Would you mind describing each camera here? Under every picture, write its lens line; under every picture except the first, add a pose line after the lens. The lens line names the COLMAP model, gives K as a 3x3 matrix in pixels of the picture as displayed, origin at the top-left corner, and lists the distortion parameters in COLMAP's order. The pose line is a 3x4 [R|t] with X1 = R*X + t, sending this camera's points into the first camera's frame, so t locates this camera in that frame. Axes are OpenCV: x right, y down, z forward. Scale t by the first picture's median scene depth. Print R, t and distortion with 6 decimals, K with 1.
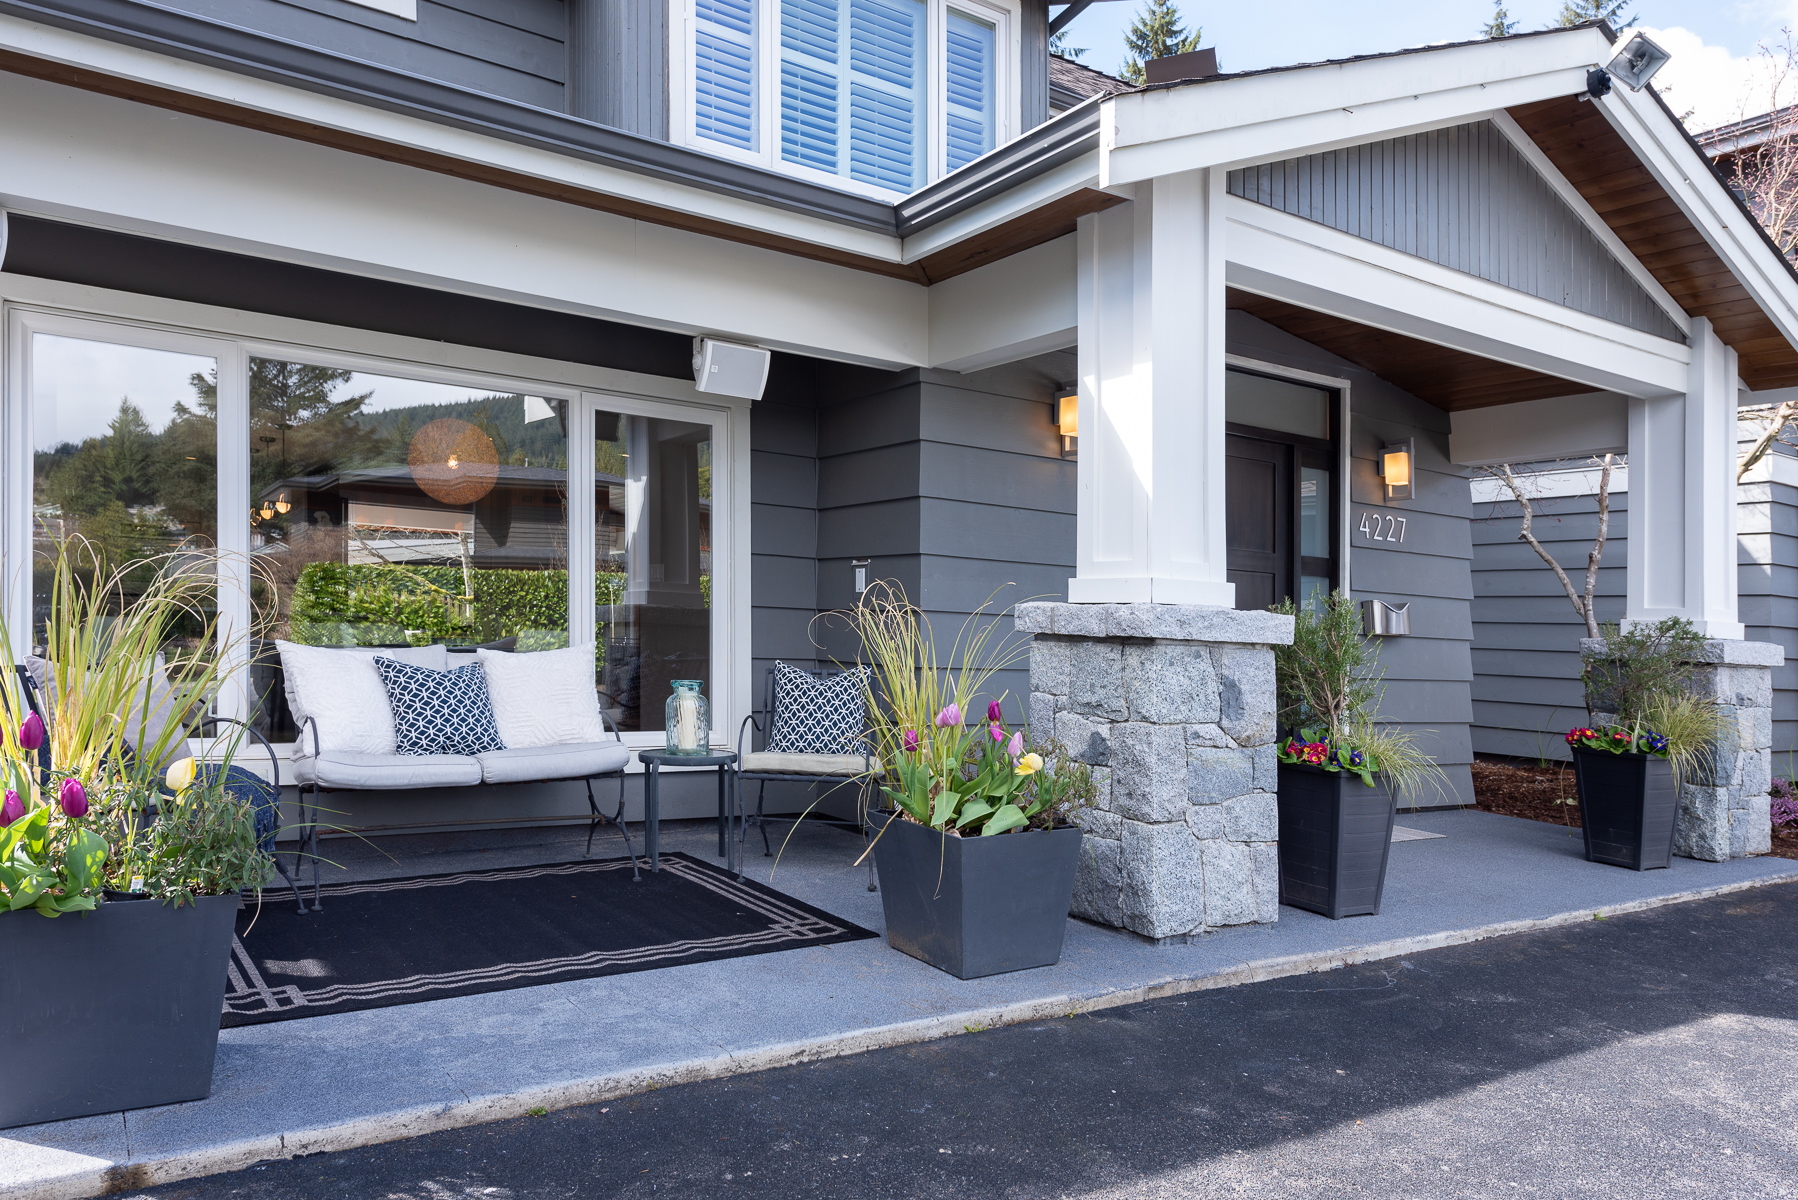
lens RADIAL K [[1165.7, 0, 748.0], [0, 1165.7, 635.7], [0, 0, 1]] dist [-0.002853, -0.000372]
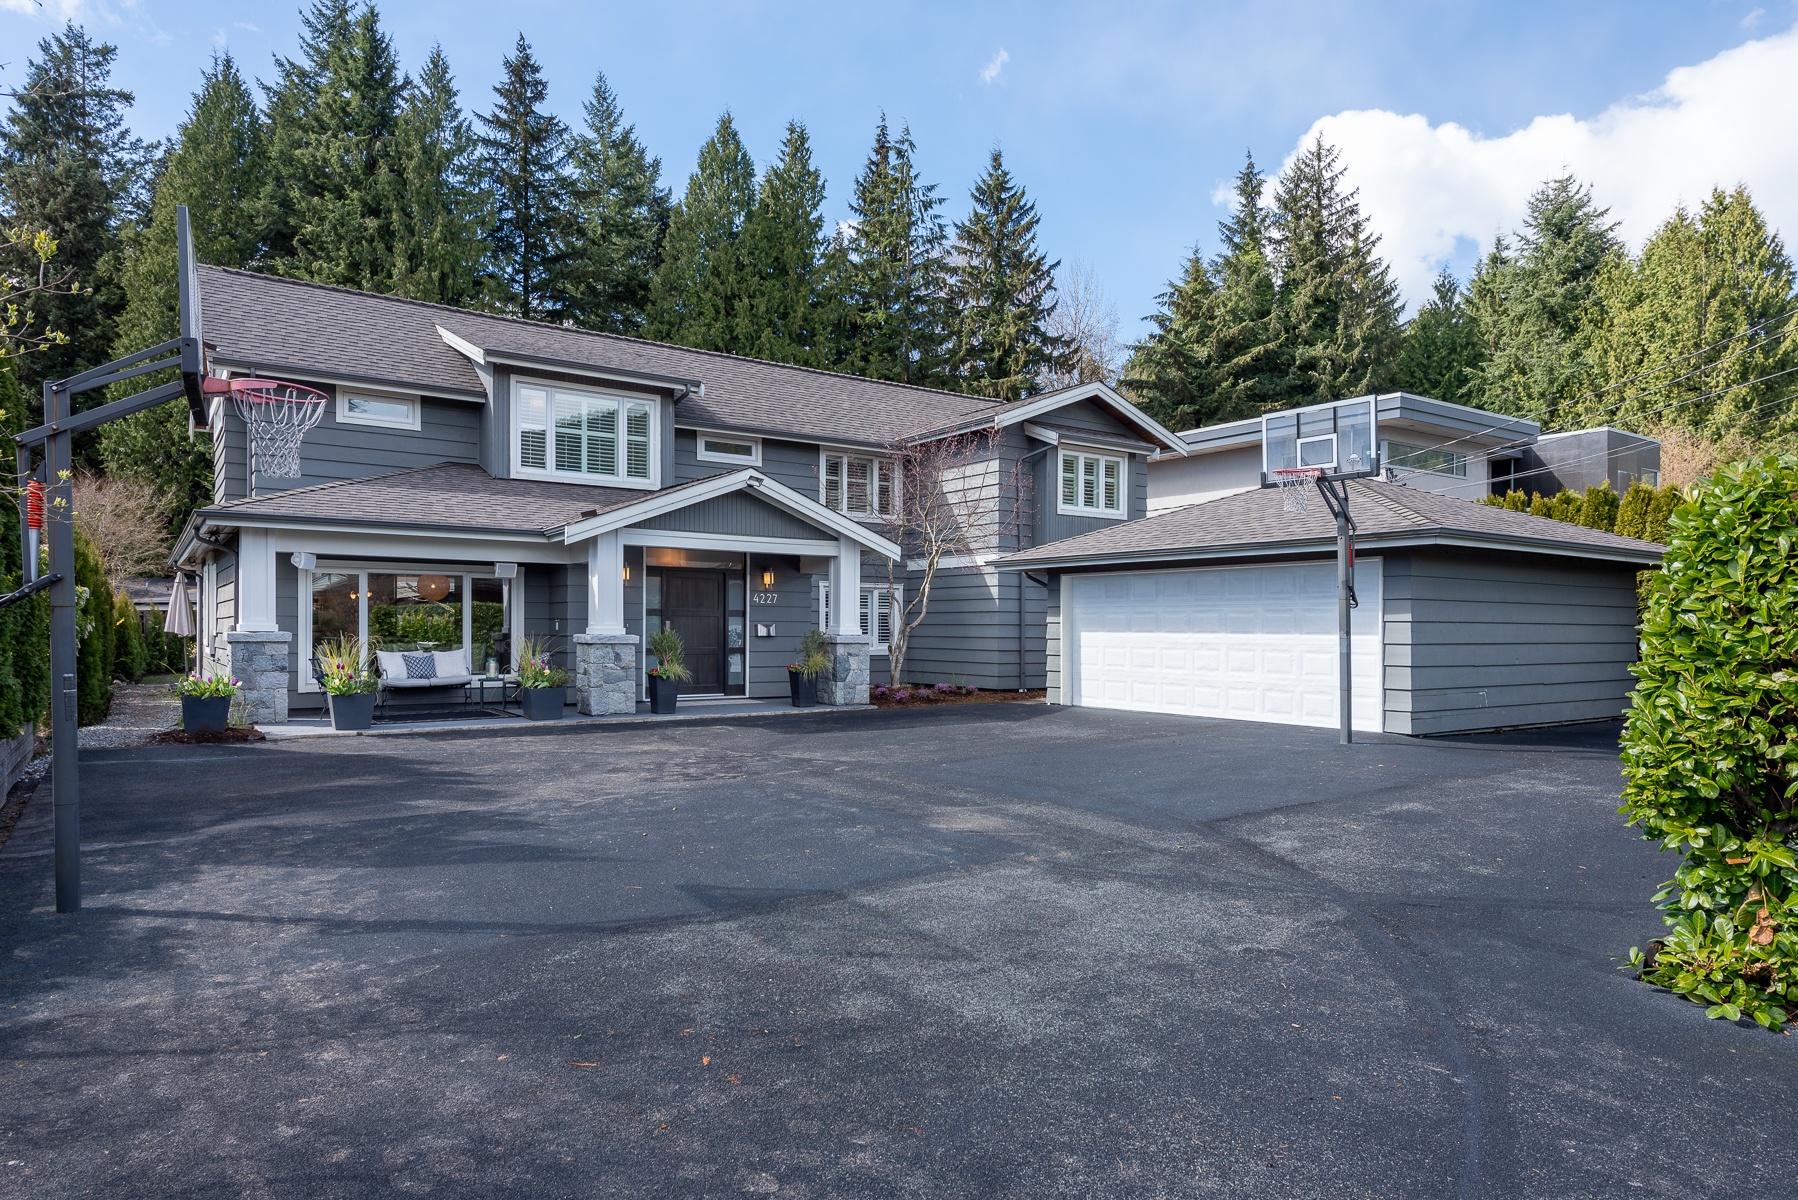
lens RADIAL K [[1088.3, 0, 881.1], [0, 1088.3, 652.2], [0, 0, 1]] dist [0.008468, -0.003219]
pose [[0.997143, -0.031822, 0.068503, 0.954091], [0.030225, 0.999250, 0.024217, -0.024969], [-0.069222, -0.022077, 0.997357, -2.548805]]
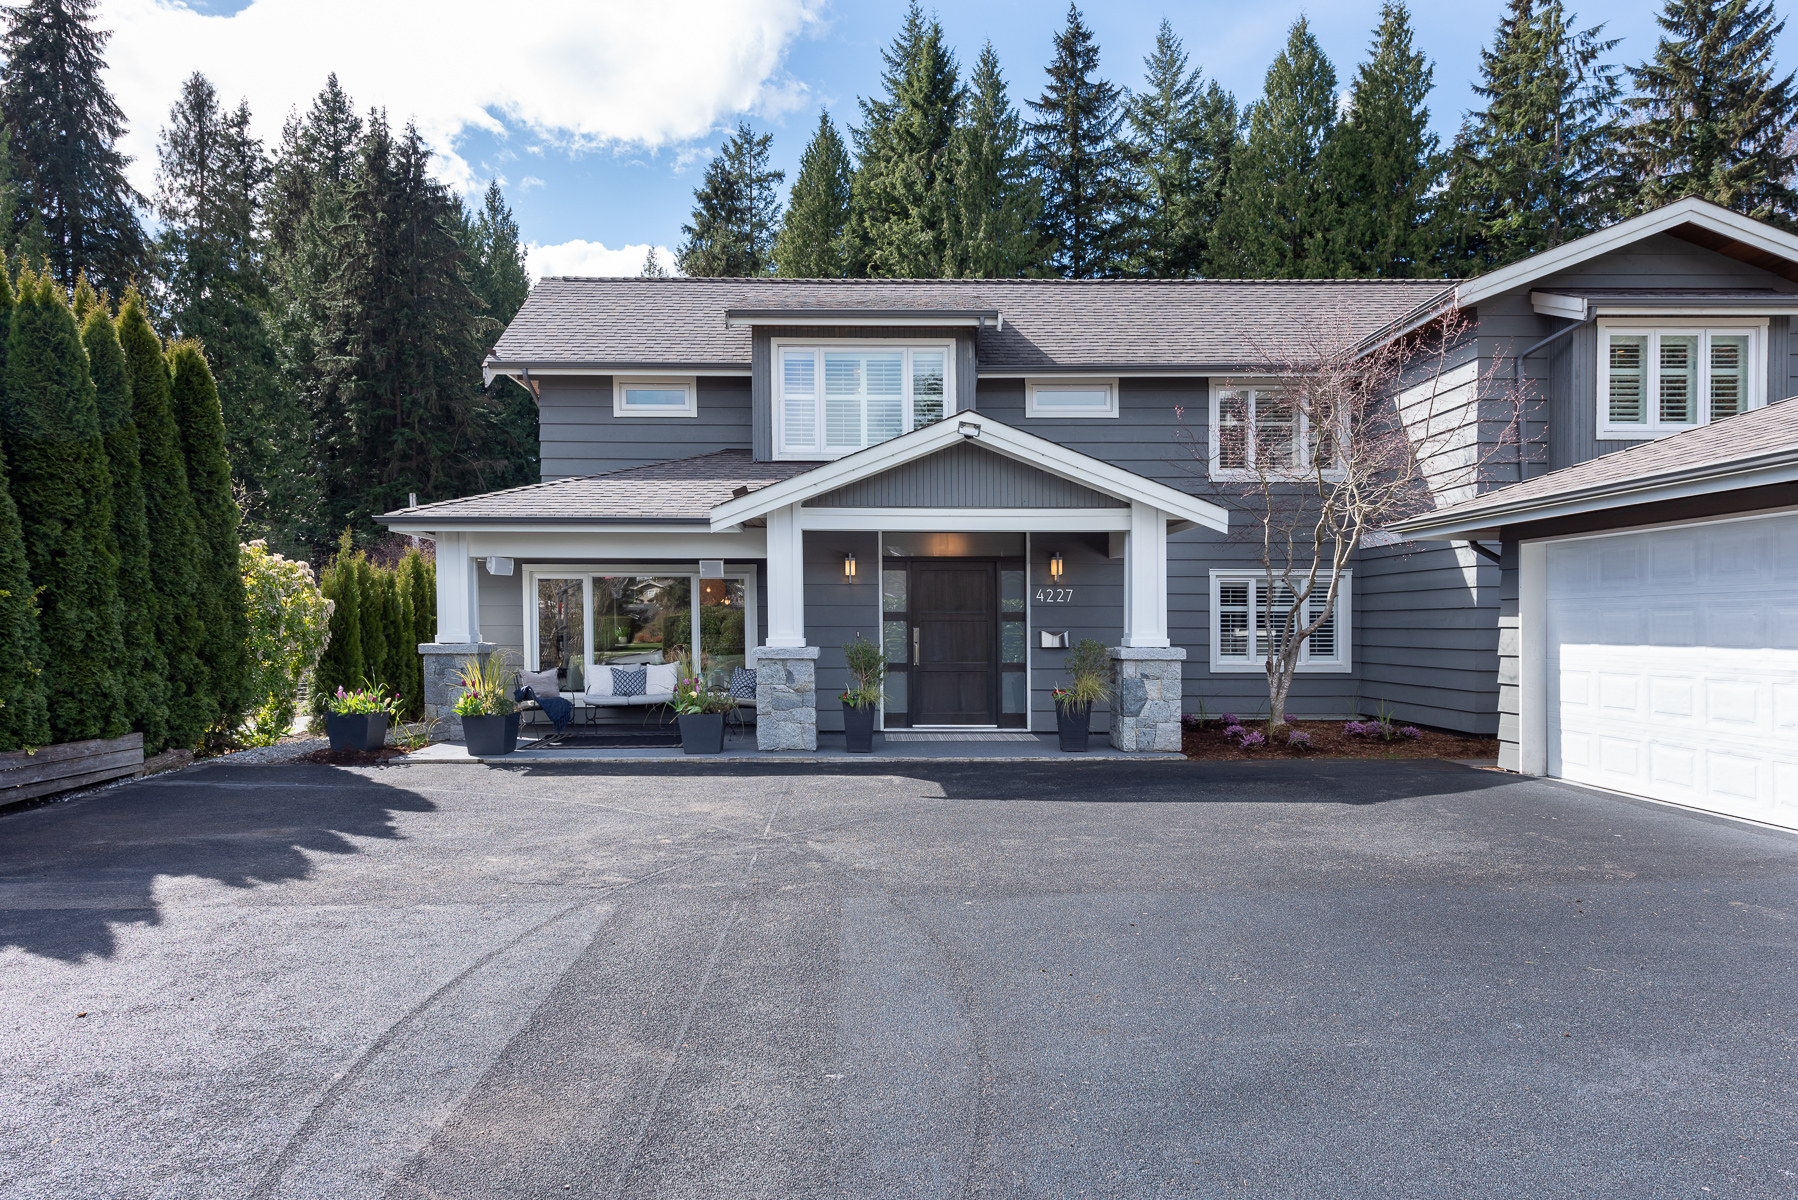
lens RADIAL K [[1088.3, 0, 881.1], [0, 1088.3, 652.2], [0, 0, 1]] dist [0.008468, -0.003219]
pose [[0.859268, -0.023063, -0.511005, 1.886225], [0.030222, 0.999527, 0.005708, -0.018561], [0.510632, -0.020349, 0.859559, -1.233530]]
